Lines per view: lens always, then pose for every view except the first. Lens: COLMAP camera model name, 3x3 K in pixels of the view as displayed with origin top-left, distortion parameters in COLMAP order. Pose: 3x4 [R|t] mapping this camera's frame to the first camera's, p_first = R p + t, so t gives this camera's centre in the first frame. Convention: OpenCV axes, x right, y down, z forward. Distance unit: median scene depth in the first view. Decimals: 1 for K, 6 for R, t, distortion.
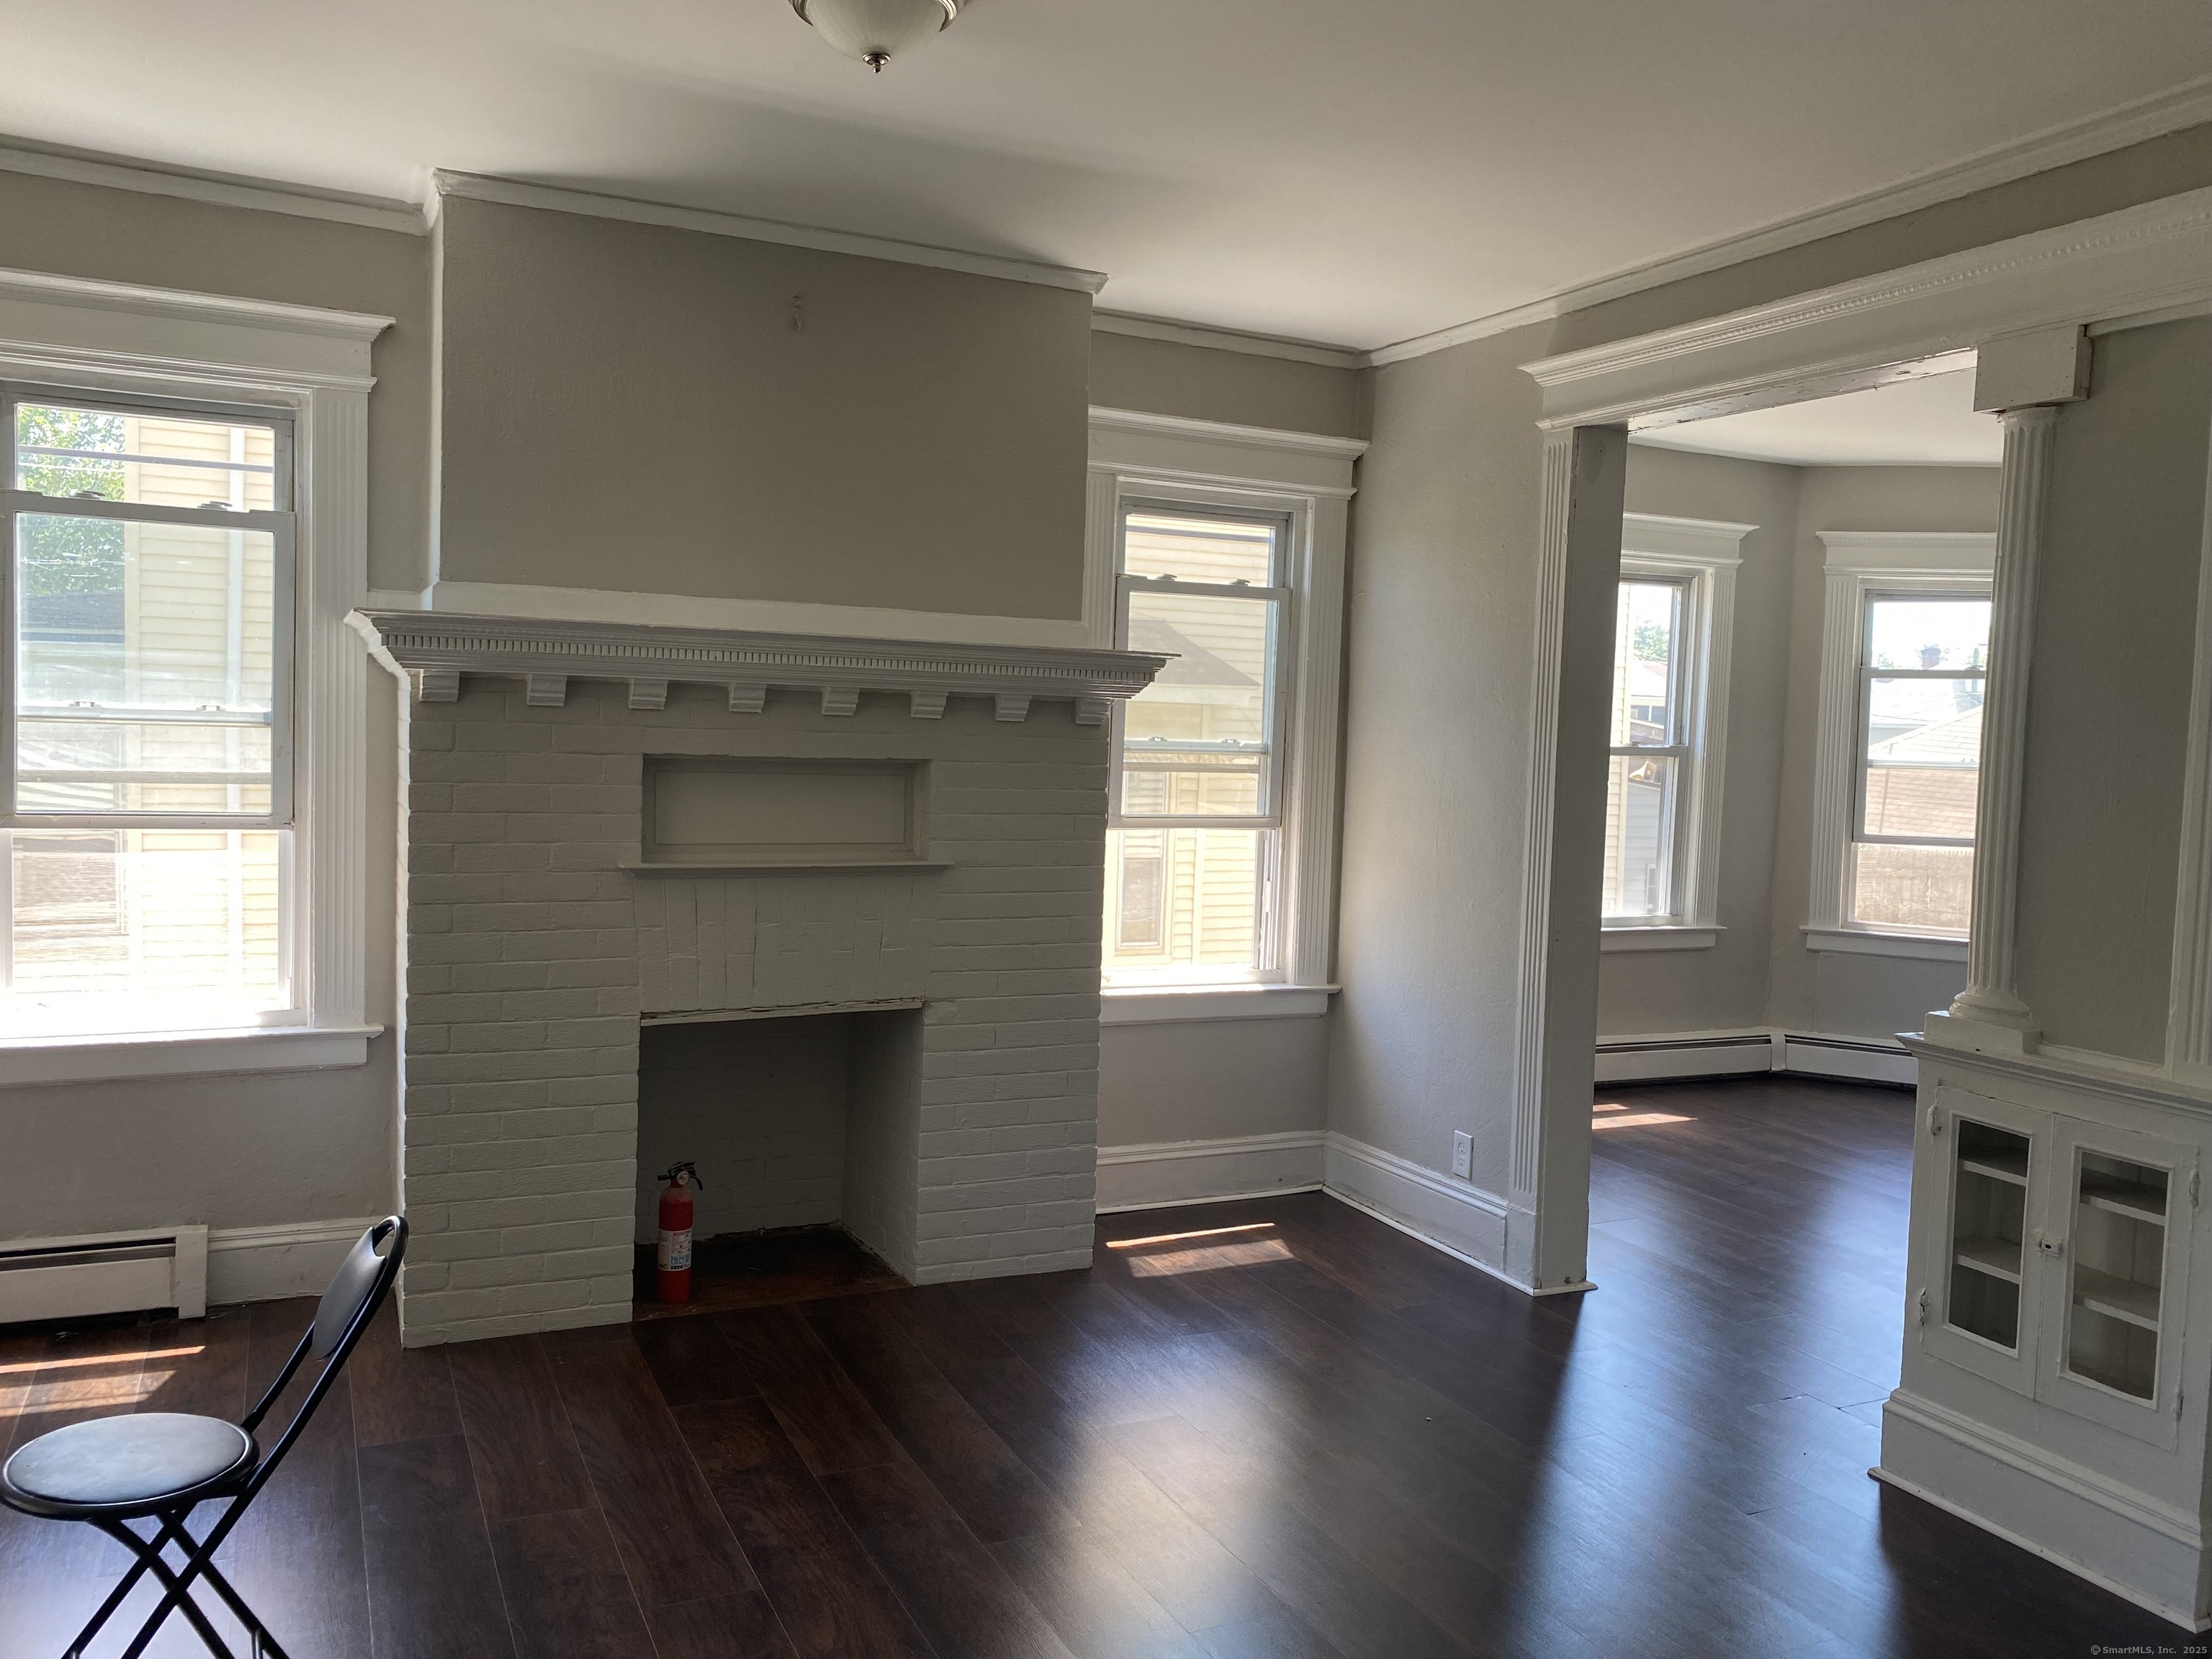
lens RADIAL K [[1713.5, 0, 1106.0], [0, 1713.5, 829.5], [0, 0, 1]] dist [0.134649, -0.225388]
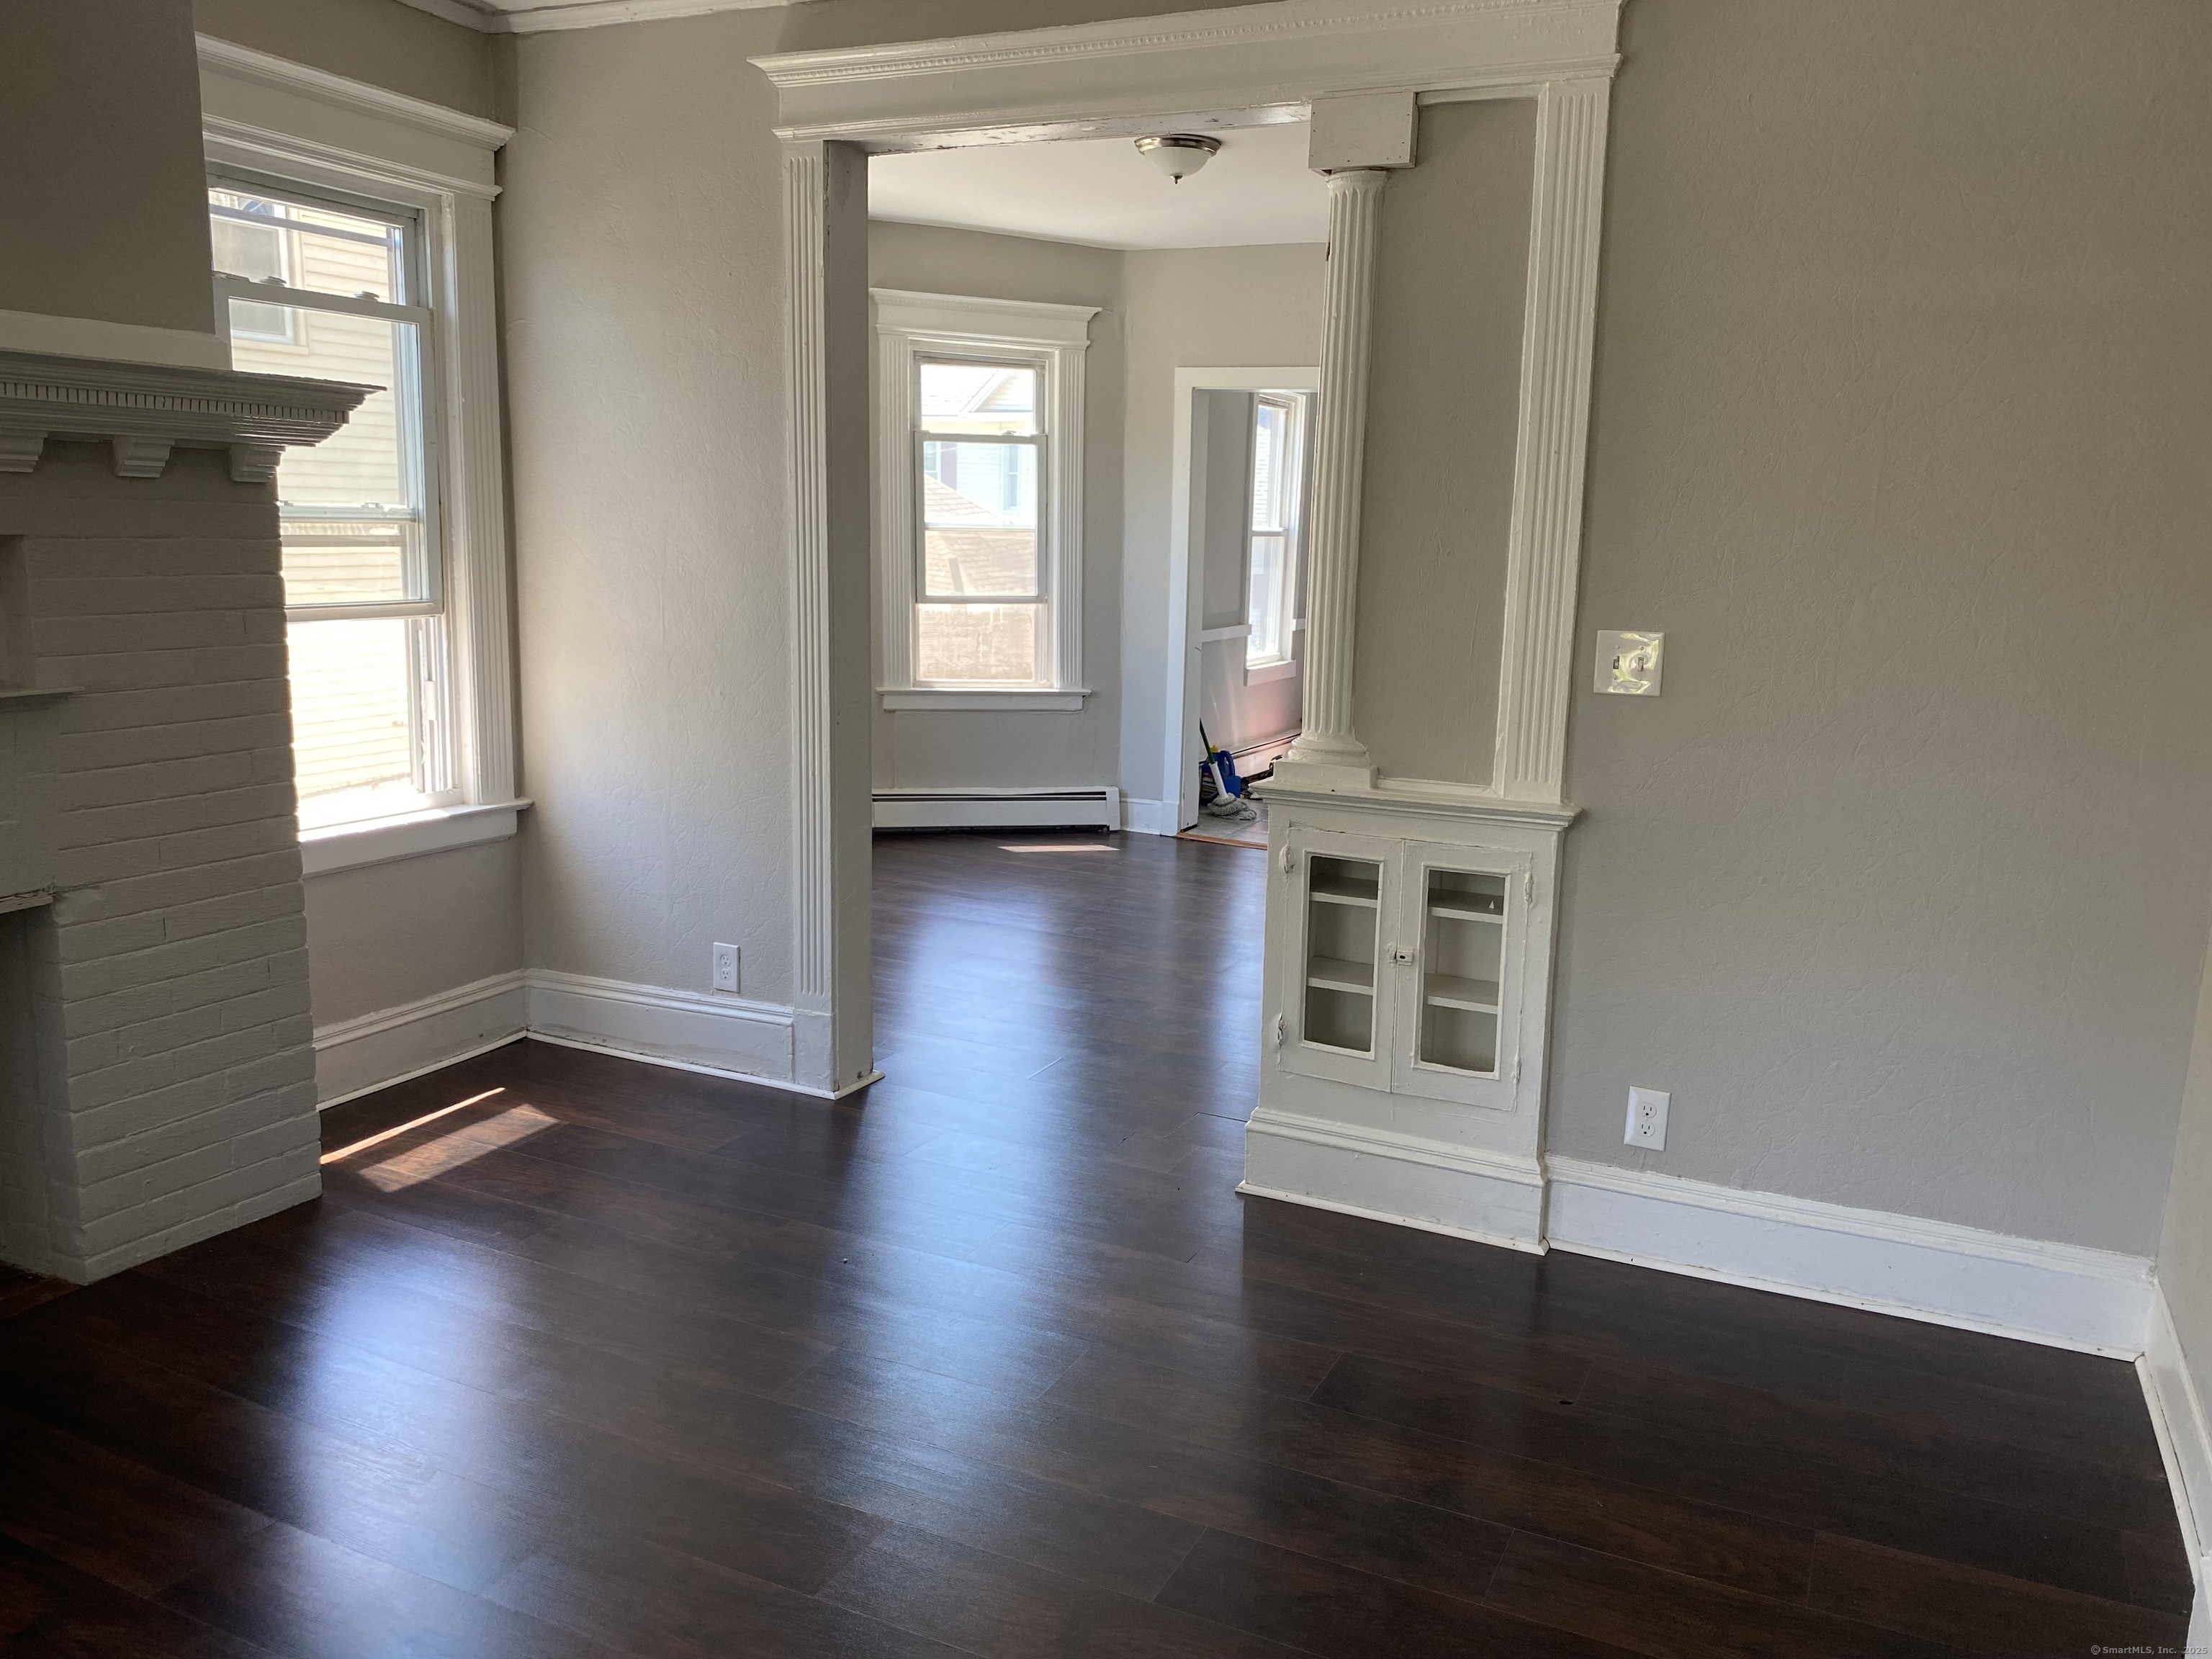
lens RADIAL K [[1690.4, 0, 1104.4], [0, 1690.4, 828.3], [0, 0, 1]] dist [0.047166, -0.078832]
pose [[0.773335, -0.126116, 0.621327, -0.186703], [0.041372, 0.987965, 0.149042, -0.008773], [-0.632646, -0.089554, 0.769246, 0.199307]]
